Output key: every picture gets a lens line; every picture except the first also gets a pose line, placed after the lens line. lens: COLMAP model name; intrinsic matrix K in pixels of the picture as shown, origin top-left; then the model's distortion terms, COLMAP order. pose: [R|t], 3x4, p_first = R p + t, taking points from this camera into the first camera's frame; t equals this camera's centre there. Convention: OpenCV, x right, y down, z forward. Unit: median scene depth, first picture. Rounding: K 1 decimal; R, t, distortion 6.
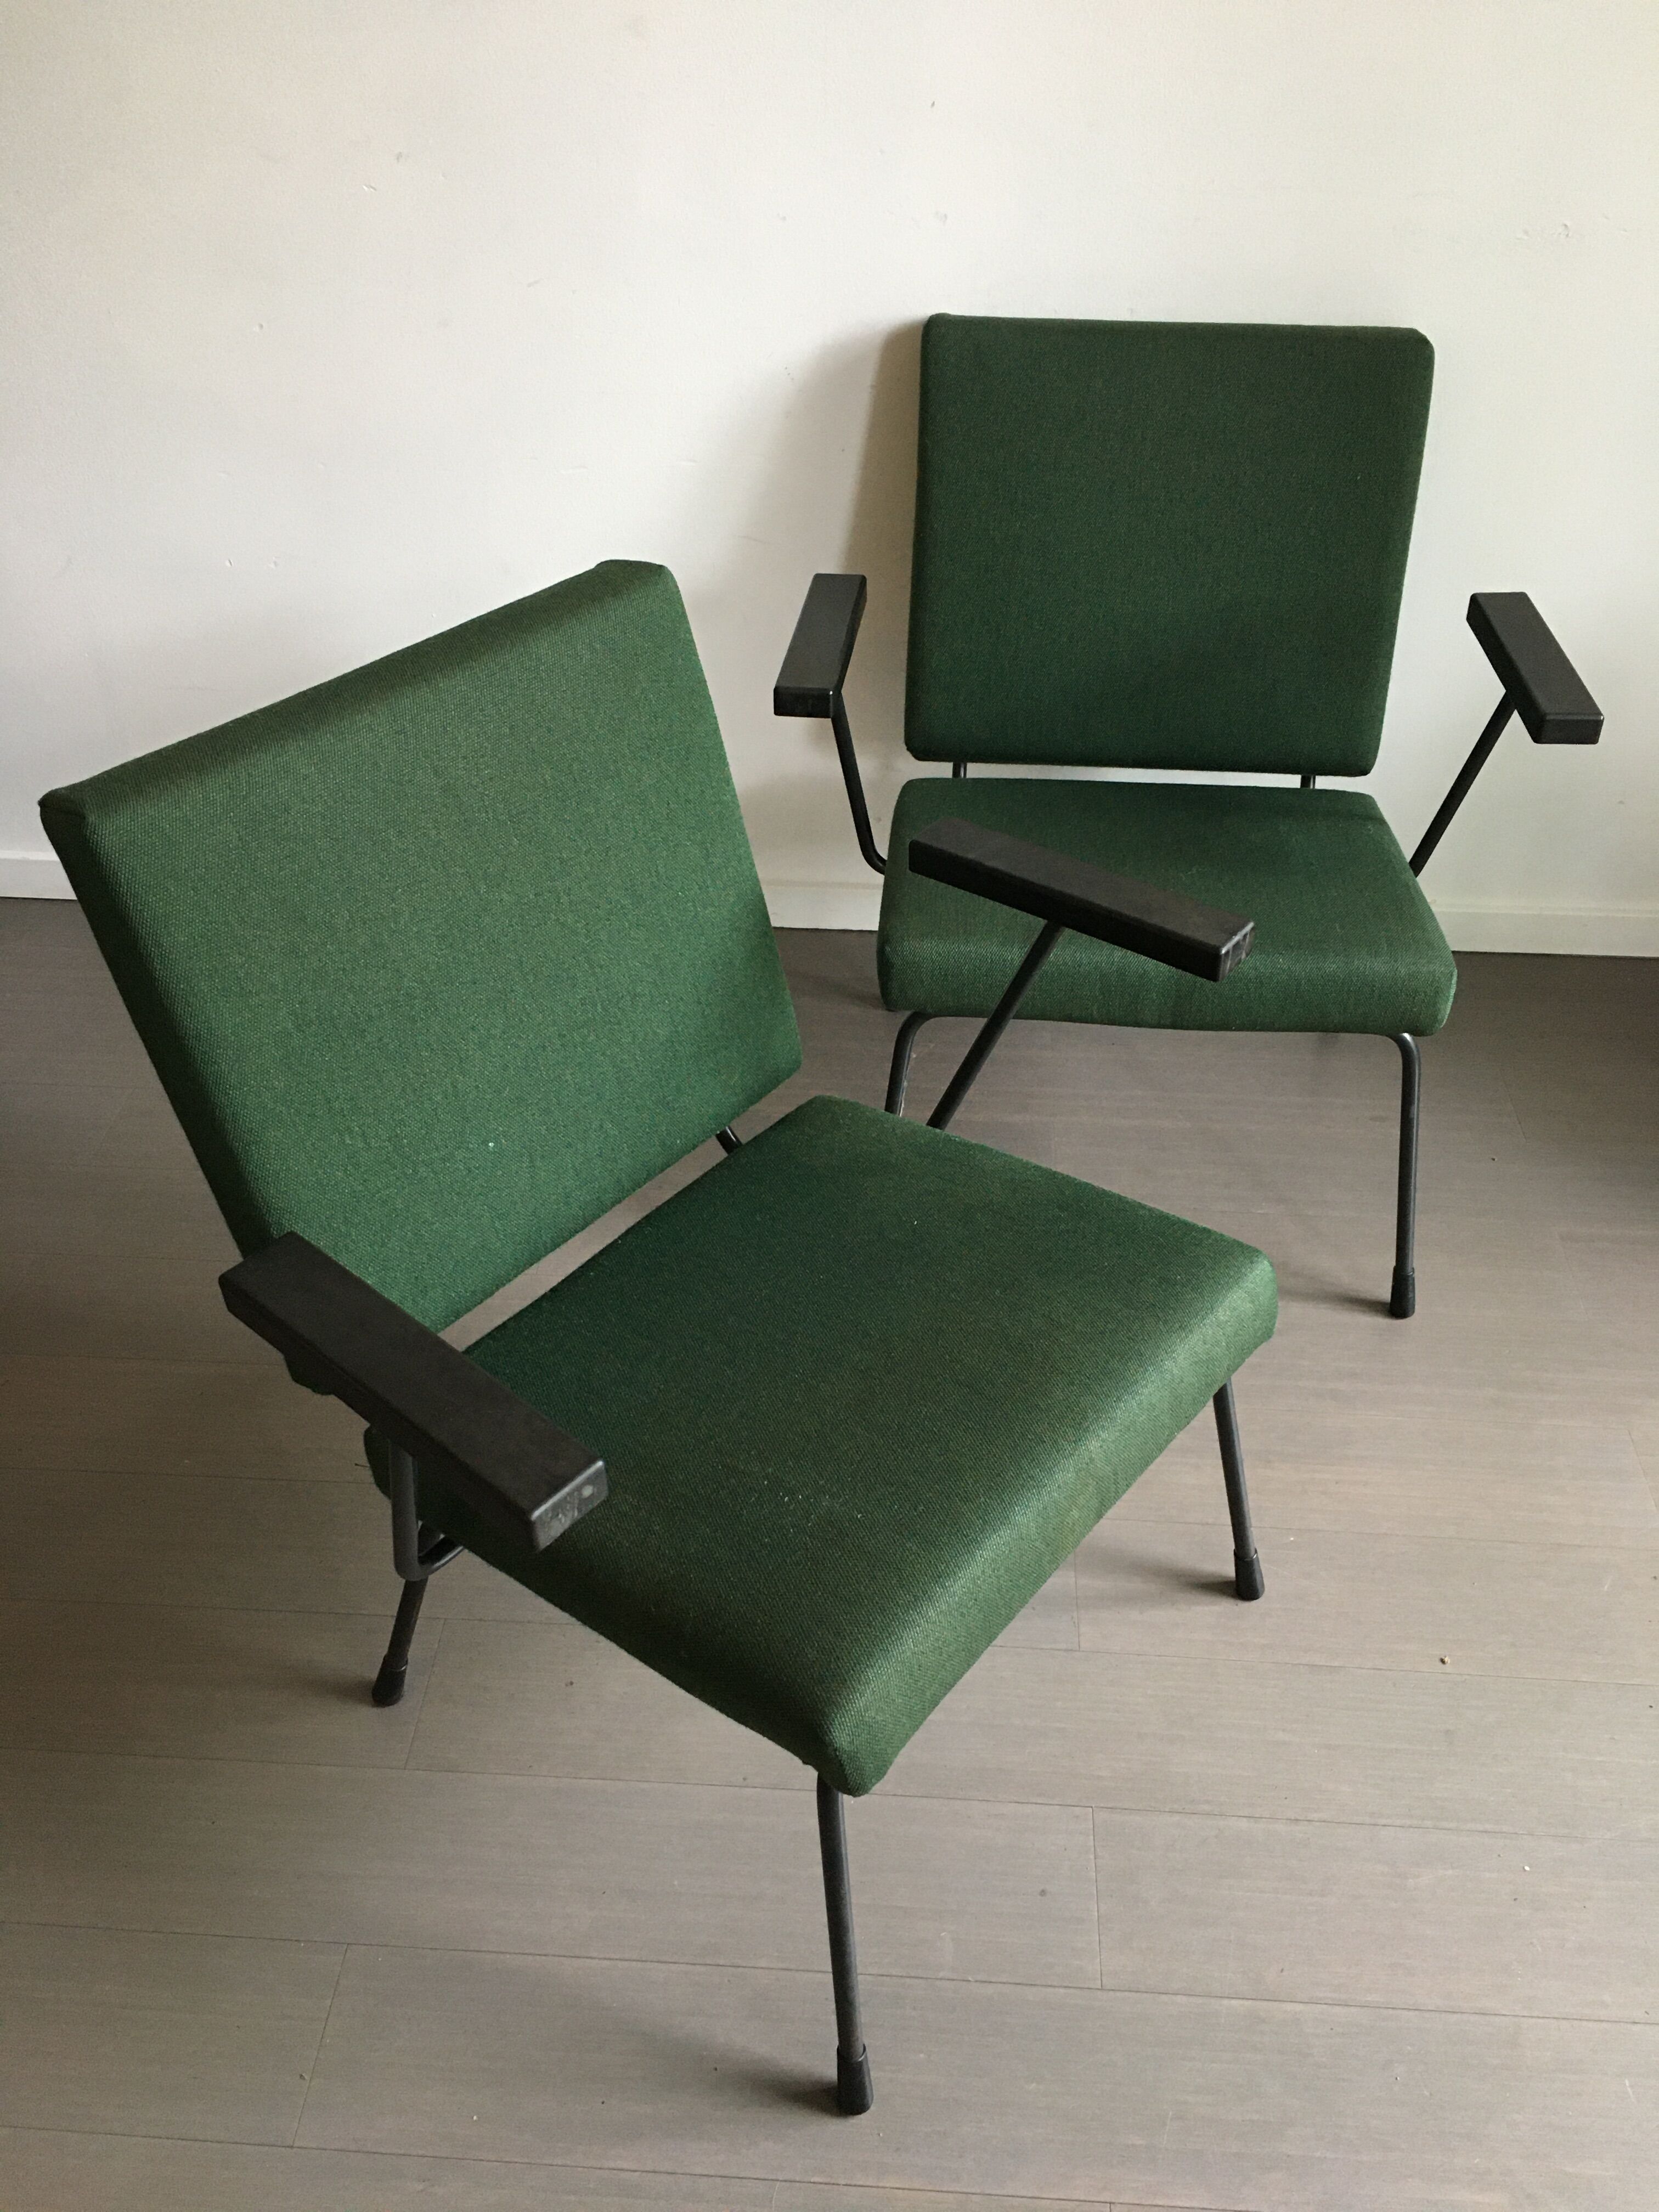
lens RADIAL K [[1886.5, 0, 829.5], [0, 1886.5, 1106.0], [0, 0, 1]] dist [0.068667, -0.100132]
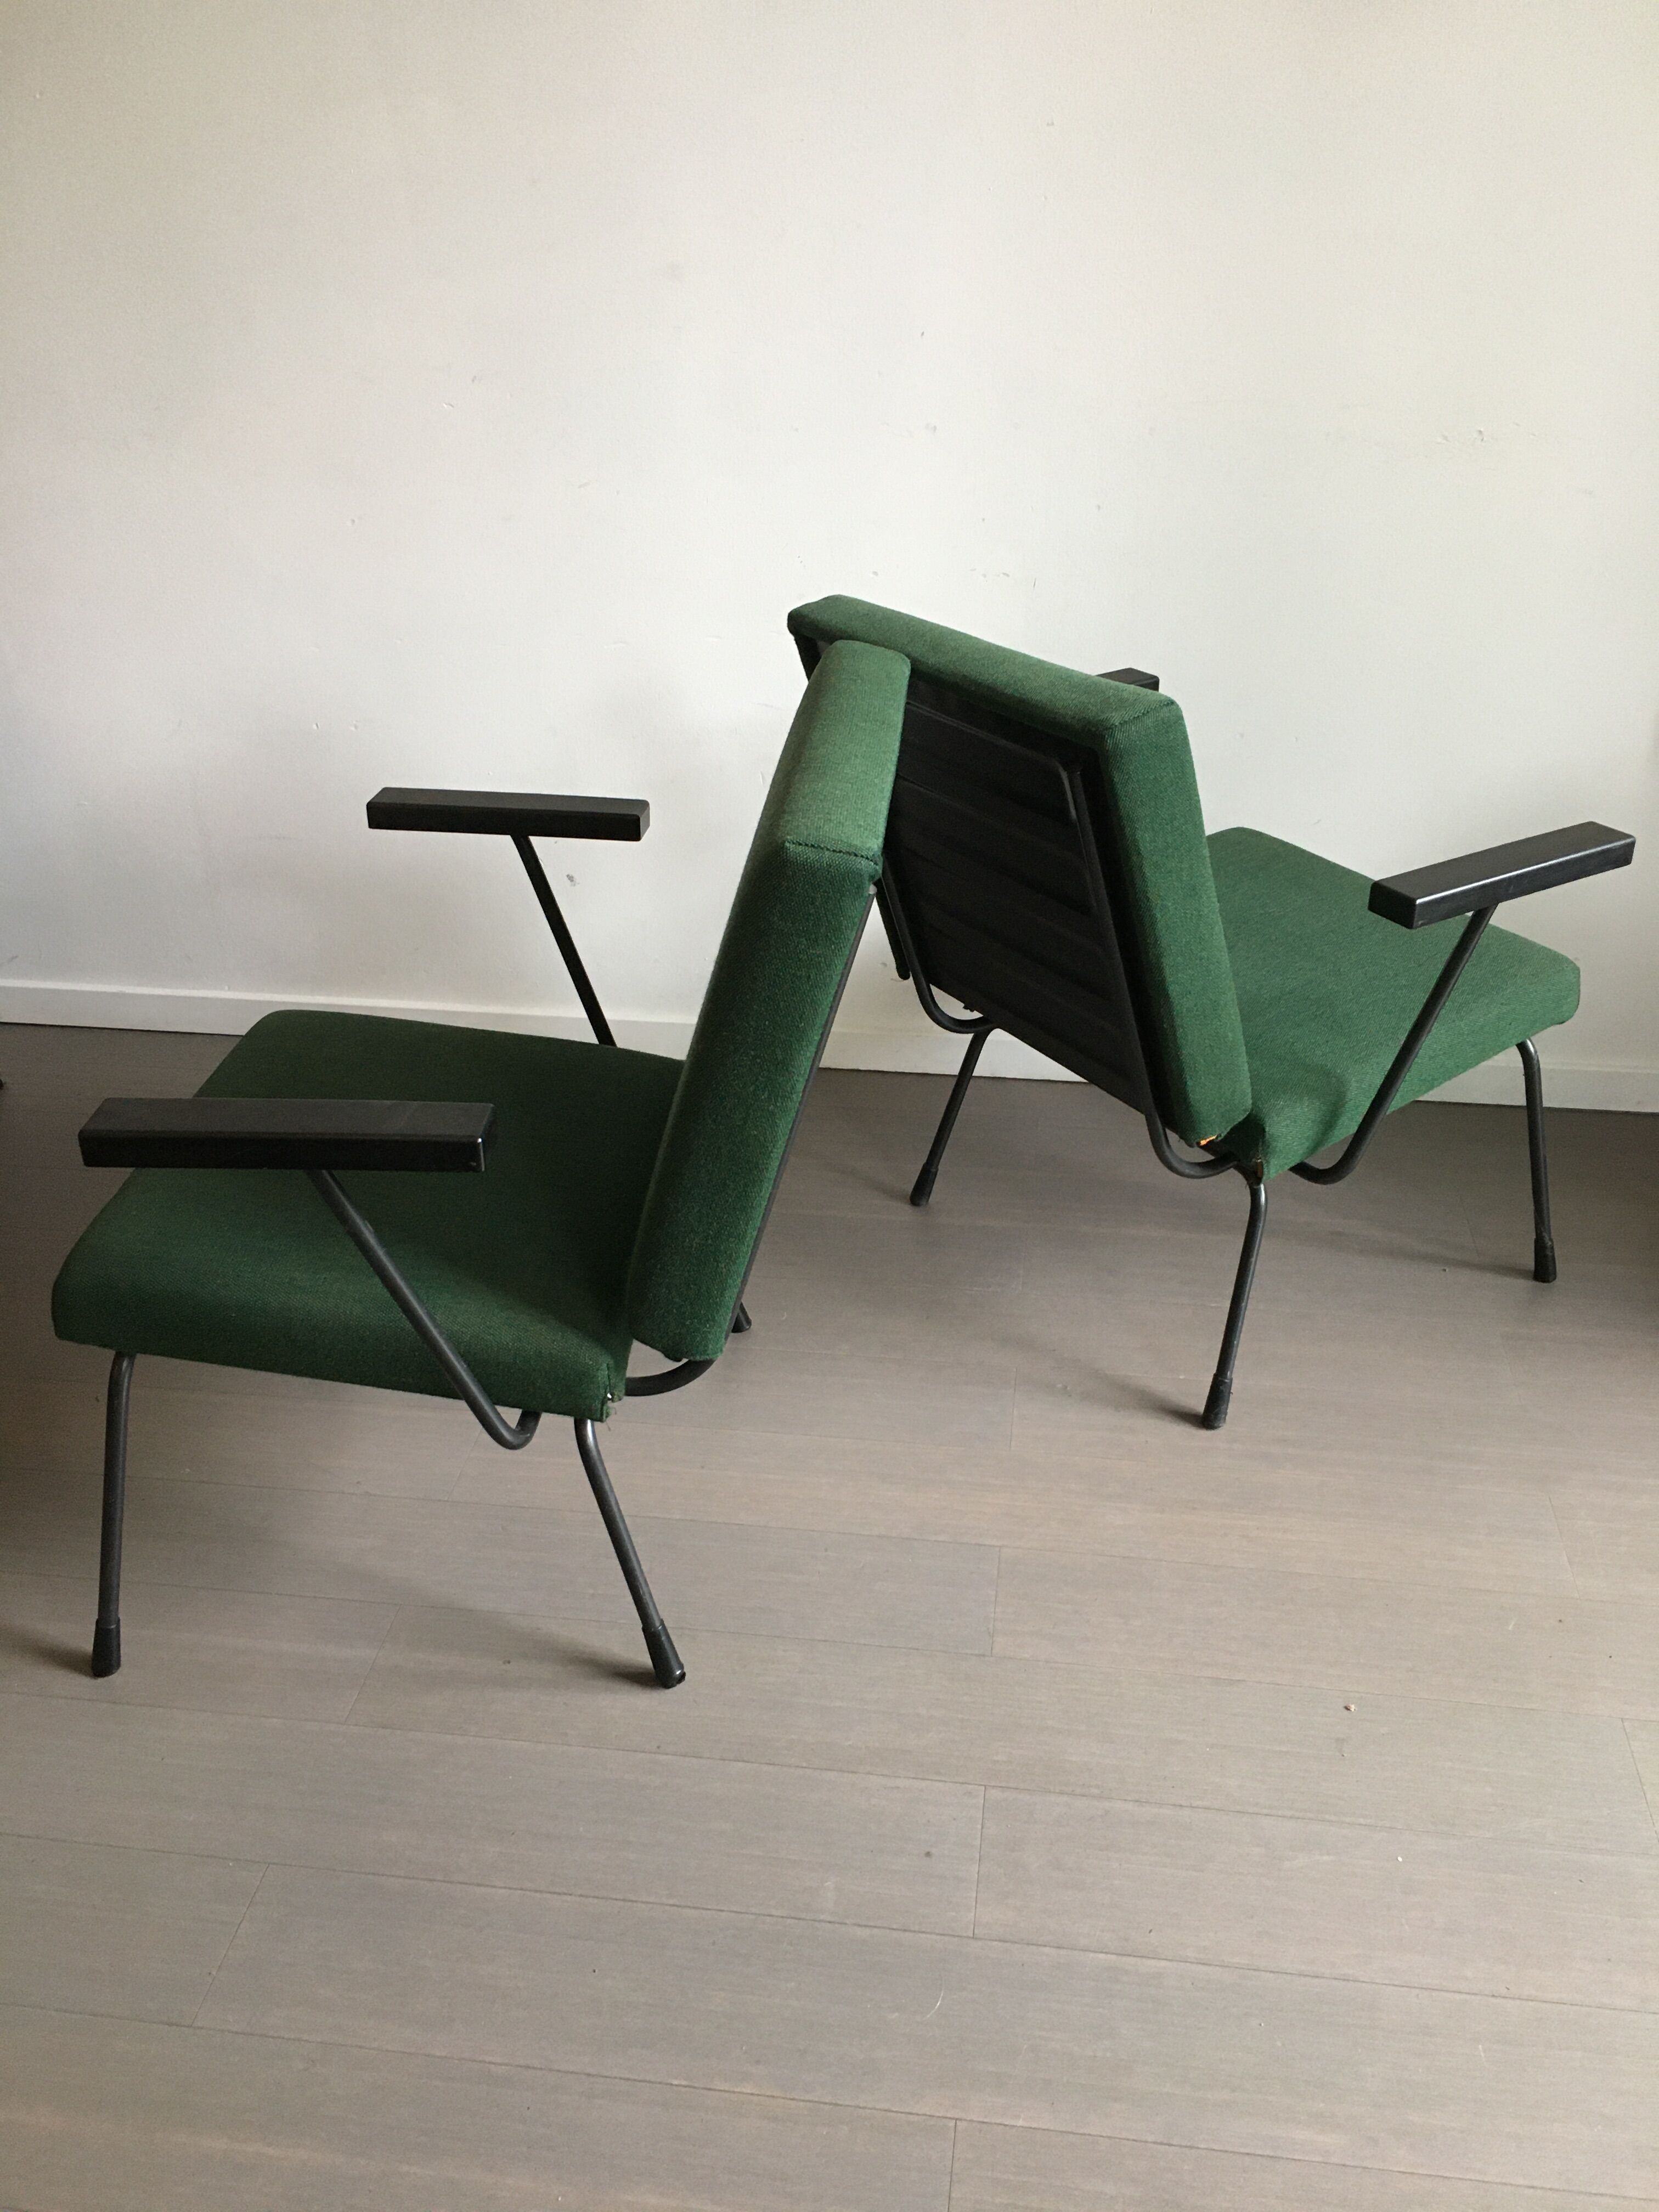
lens RADIAL K [[1886.5, 0, 829.5], [0, 1886.5, 1106.0], [0, 0, 1]] dist [0.068667, -0.100132]
pose [[0.997229, 0.025343, -0.069946, 0.119886], [-0.036759, 0.985254, -0.167104, 0.183993], [0.064680, 0.169212, 0.983455, -0.096499]]
